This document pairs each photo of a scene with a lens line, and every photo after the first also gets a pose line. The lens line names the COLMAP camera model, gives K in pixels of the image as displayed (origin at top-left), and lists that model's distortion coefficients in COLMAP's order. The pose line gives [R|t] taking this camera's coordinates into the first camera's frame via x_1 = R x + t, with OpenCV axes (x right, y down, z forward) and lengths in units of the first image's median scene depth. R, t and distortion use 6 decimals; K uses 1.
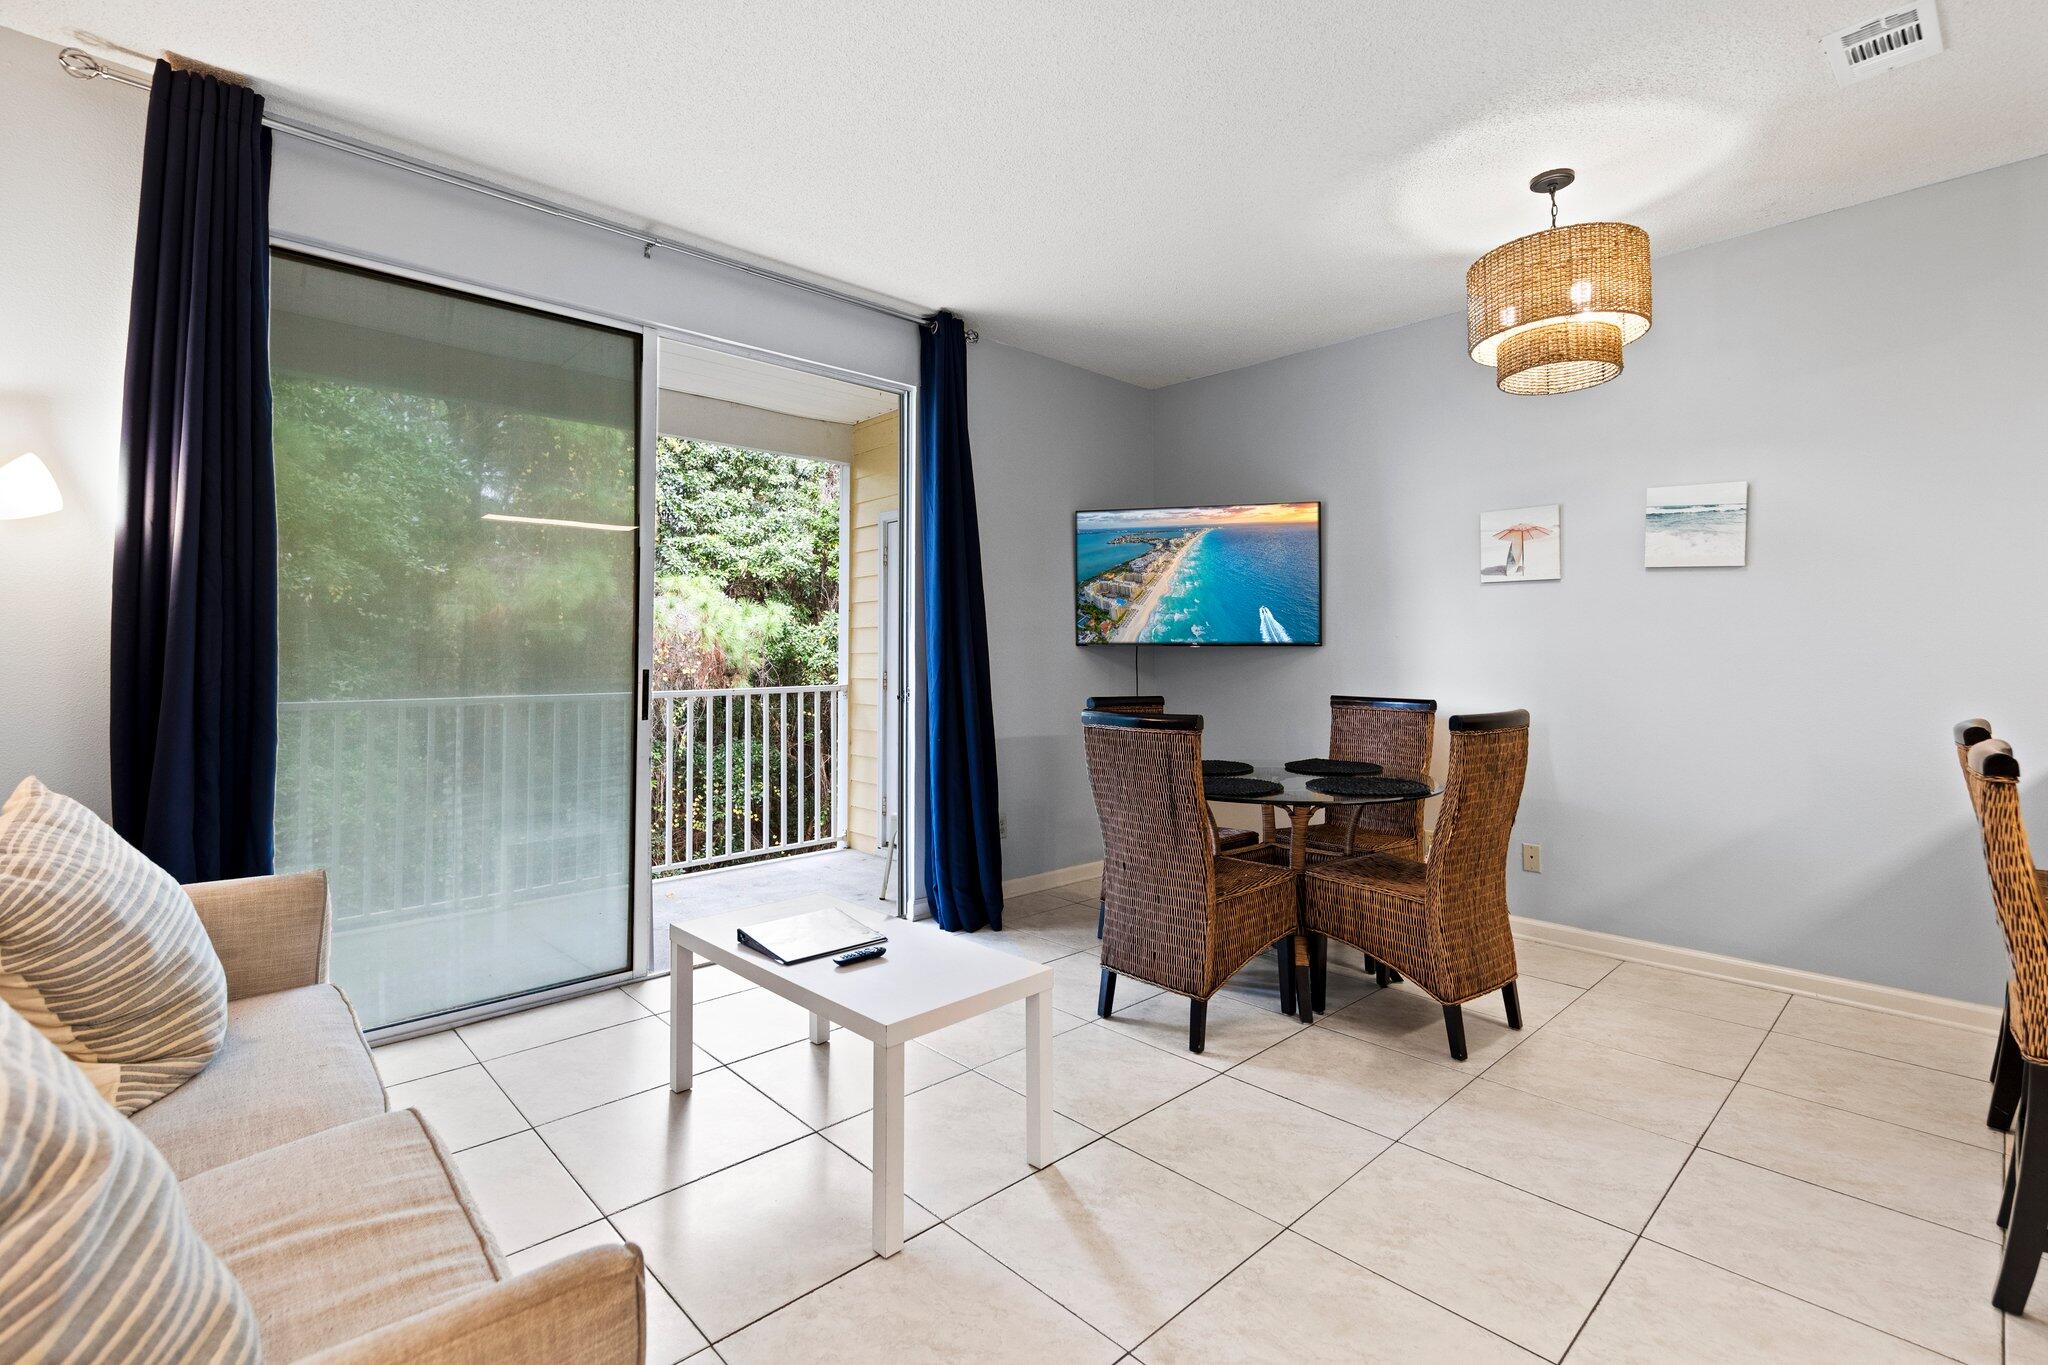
lens RADIAL K [[915.6, 0, 1018.0], [0, 915.6, 649.7], [0, 0, 1]] dist [-0.001317, -0.000381]
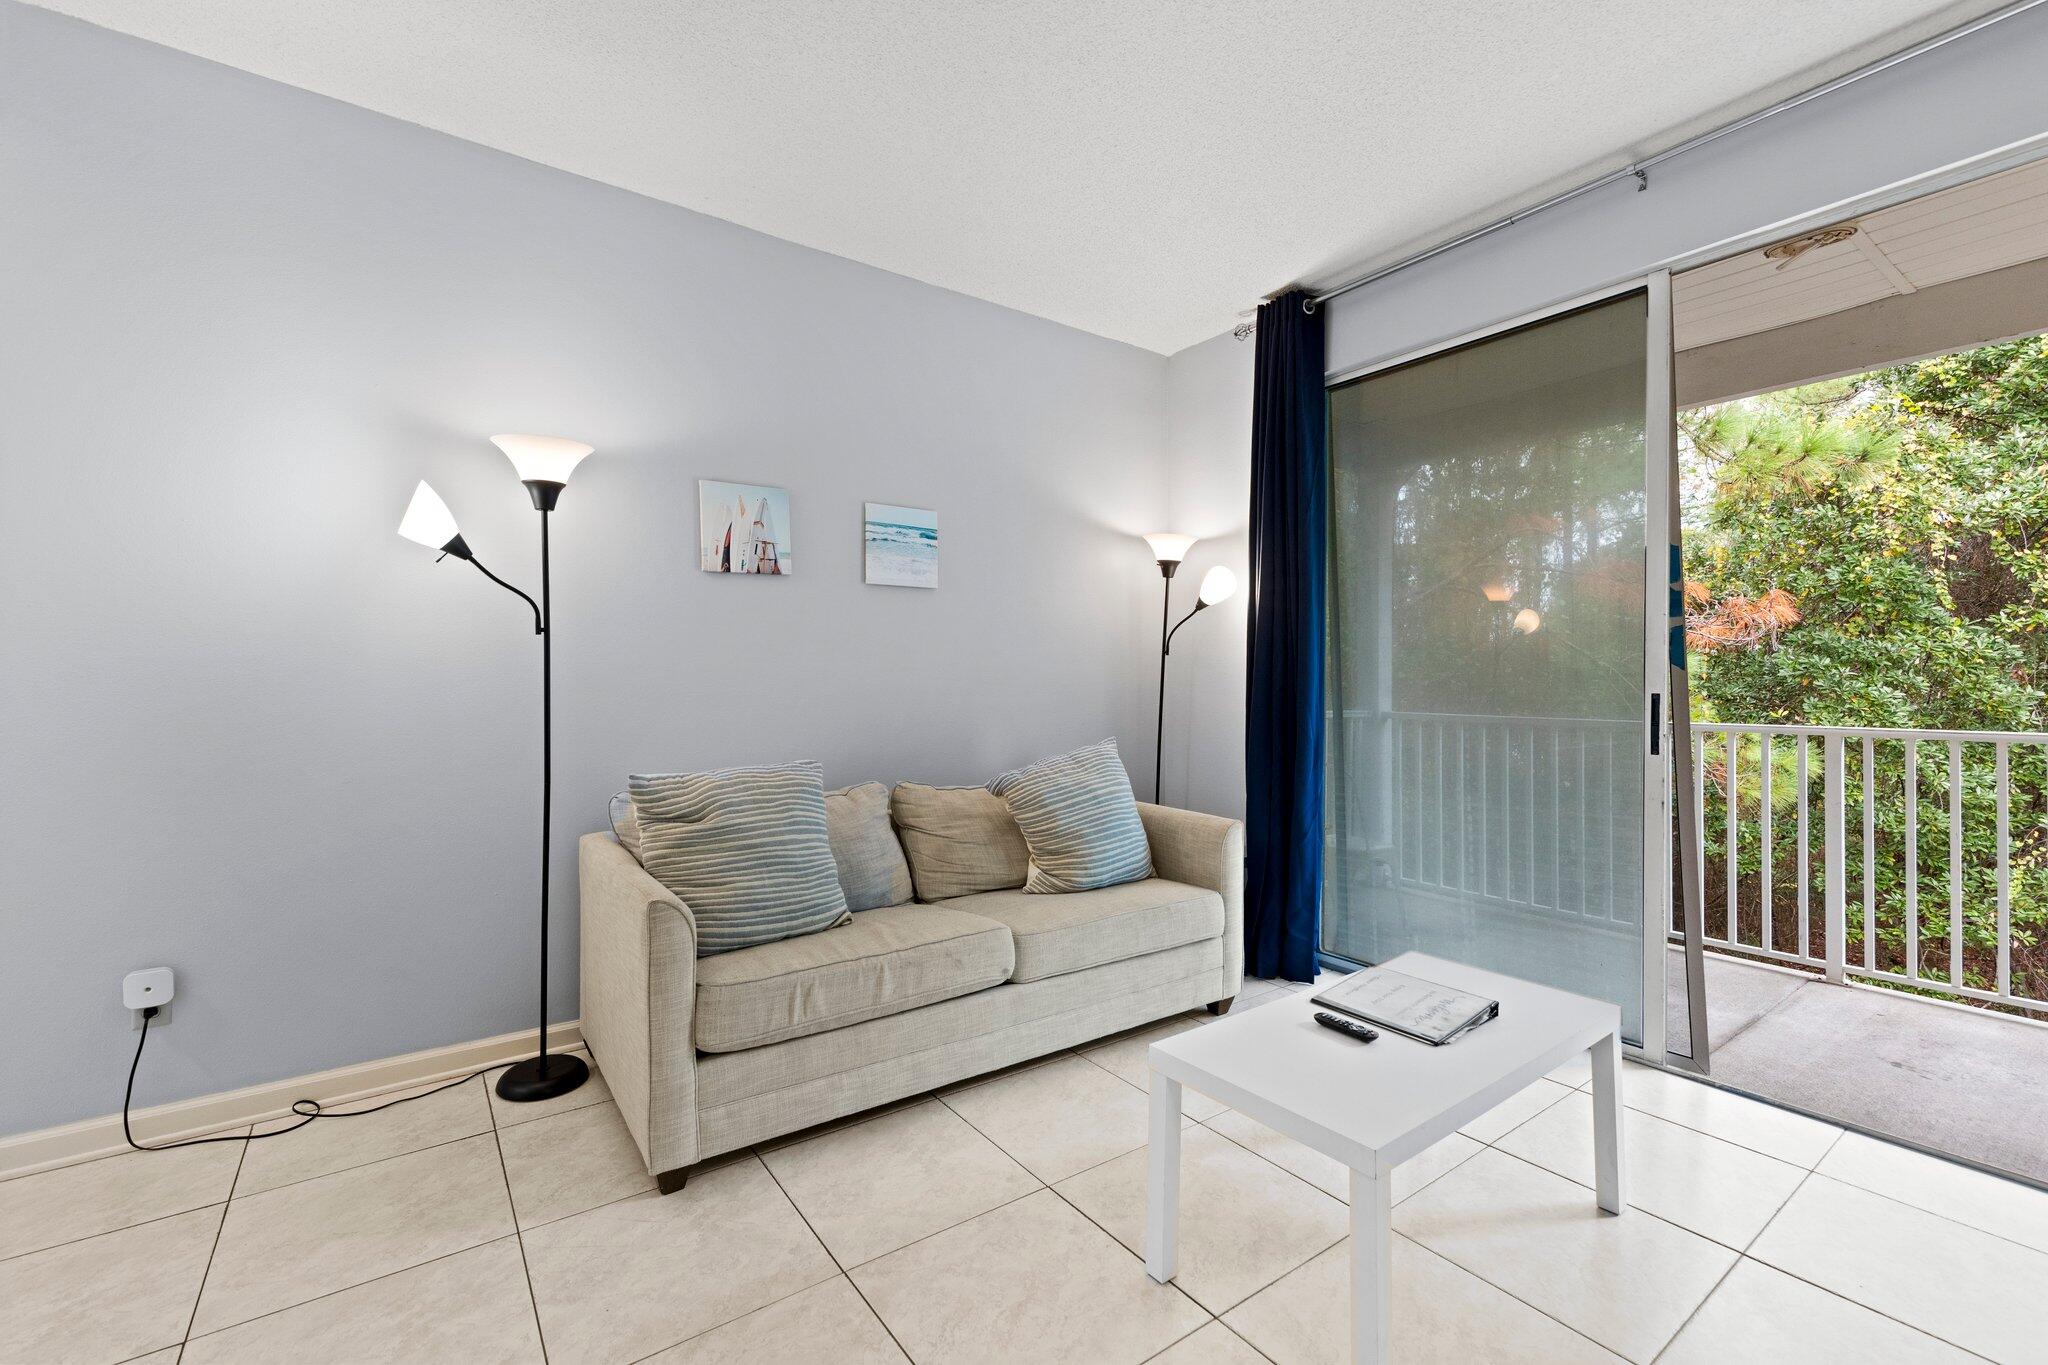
lens RADIAL K [[873.6, 0, 1024.0], [0, 873.6, 682.5], [0, 0, 1]] dist [0.010717, -0.000061]
pose [[-0.121314, 0.004432, -0.992604, 0.332977], [0.009092, 0.999953, 0.003354, 0.003656], [0.992573, -0.008618, -0.121348, 0.394791]]
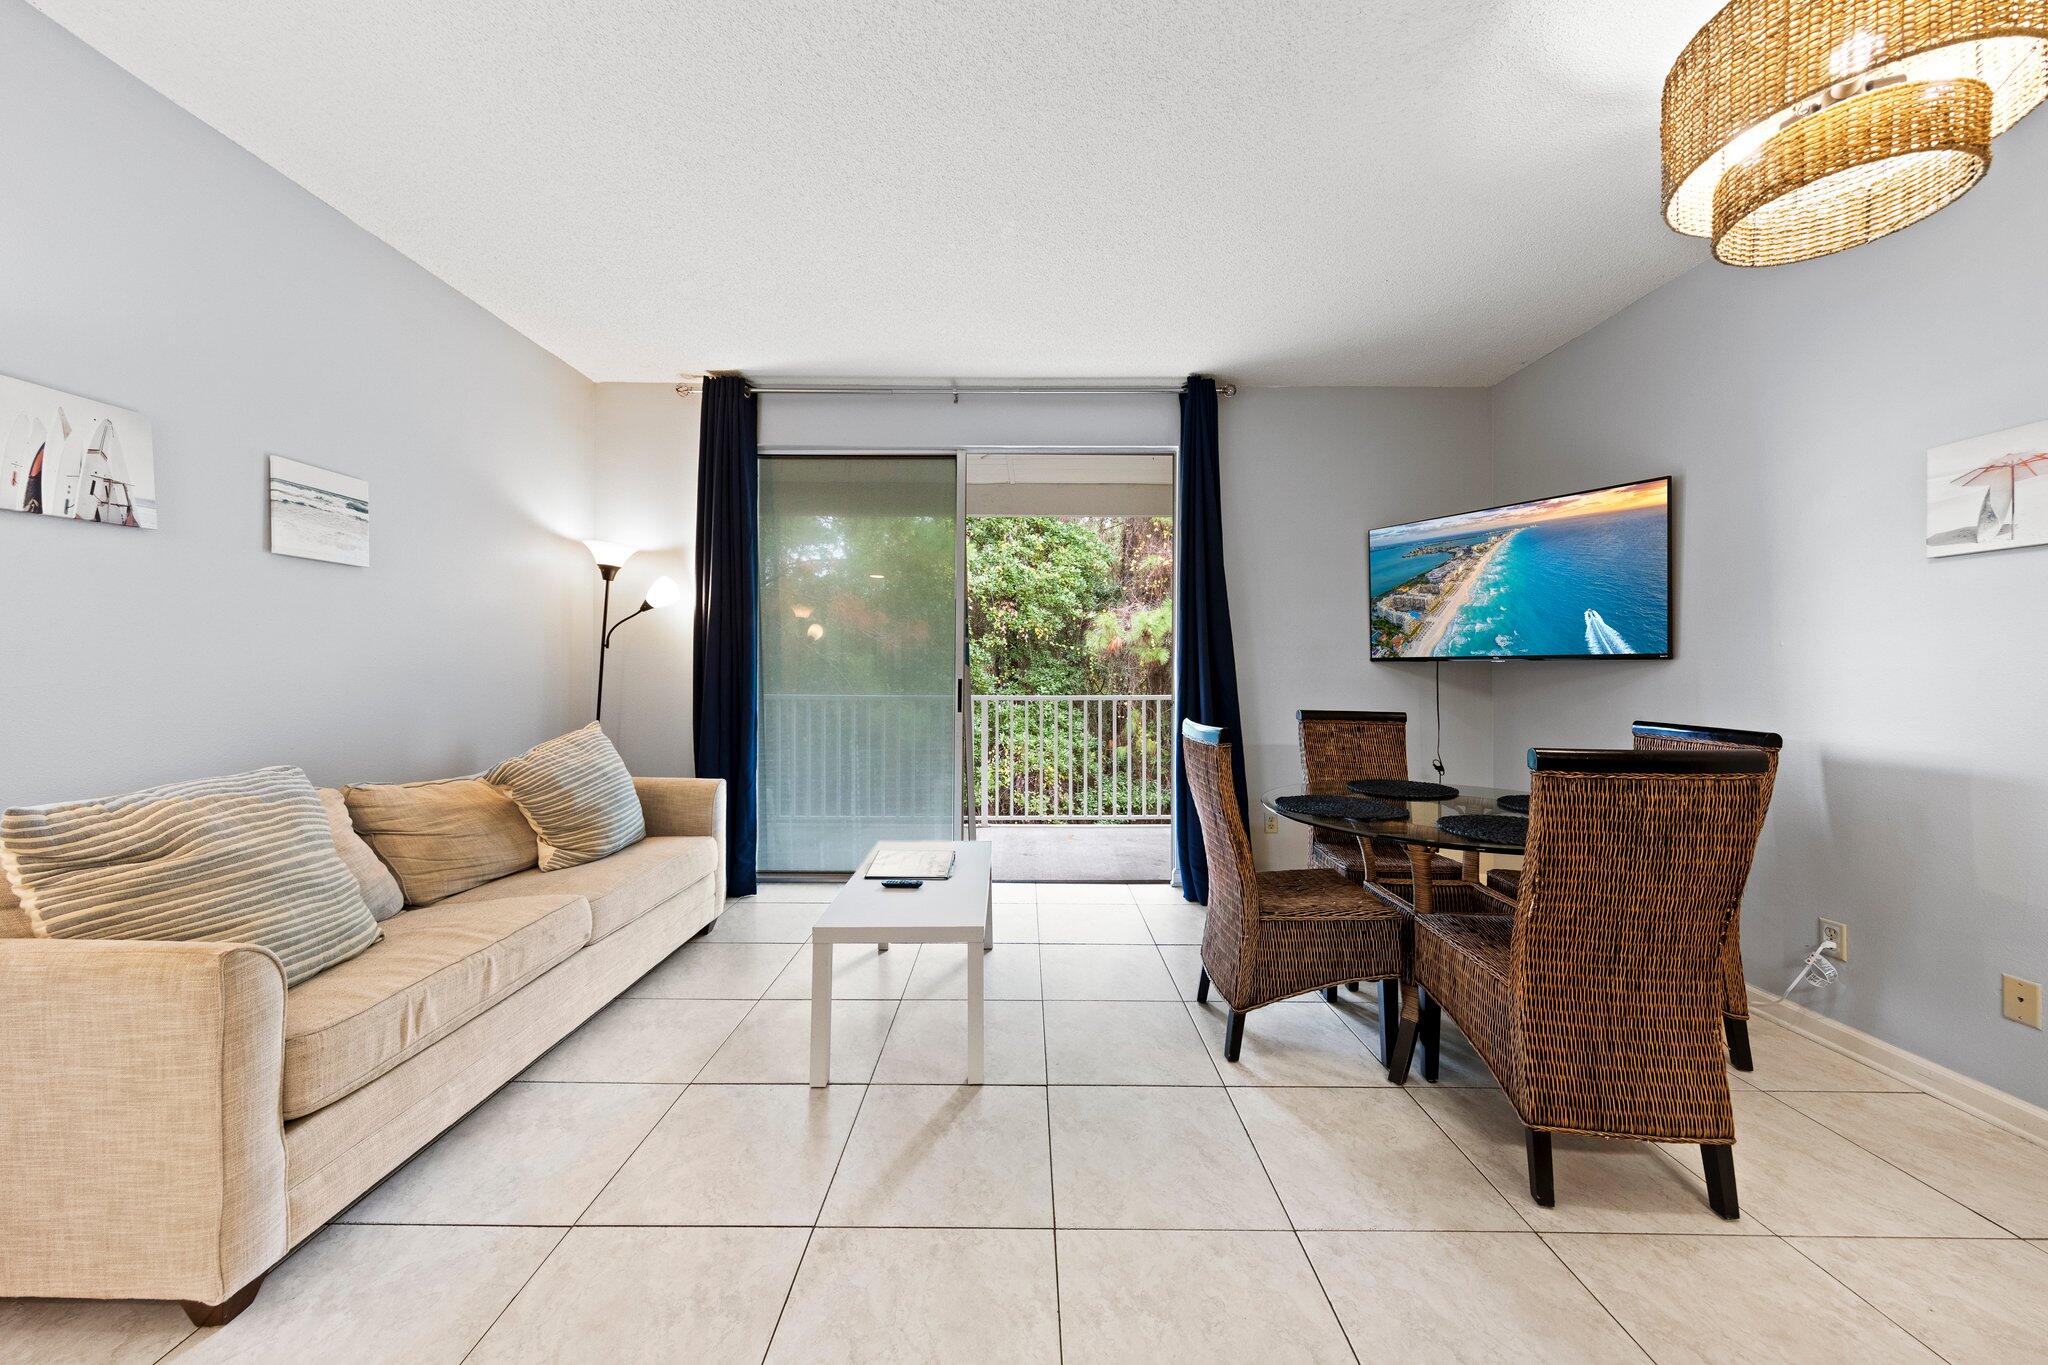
lens RADIAL K [[686.4, 0, 1026.6], [0, 686.4, 681.3], [0, 0, 1]] dist [0.001883, 0.000206]
pose [[0.731347, 0.013124, -0.681879, 0.331805], [0.002514, 0.999756, 0.021938, 0.001960], [0.682000, -0.017759, 0.731136, 0.181724]]
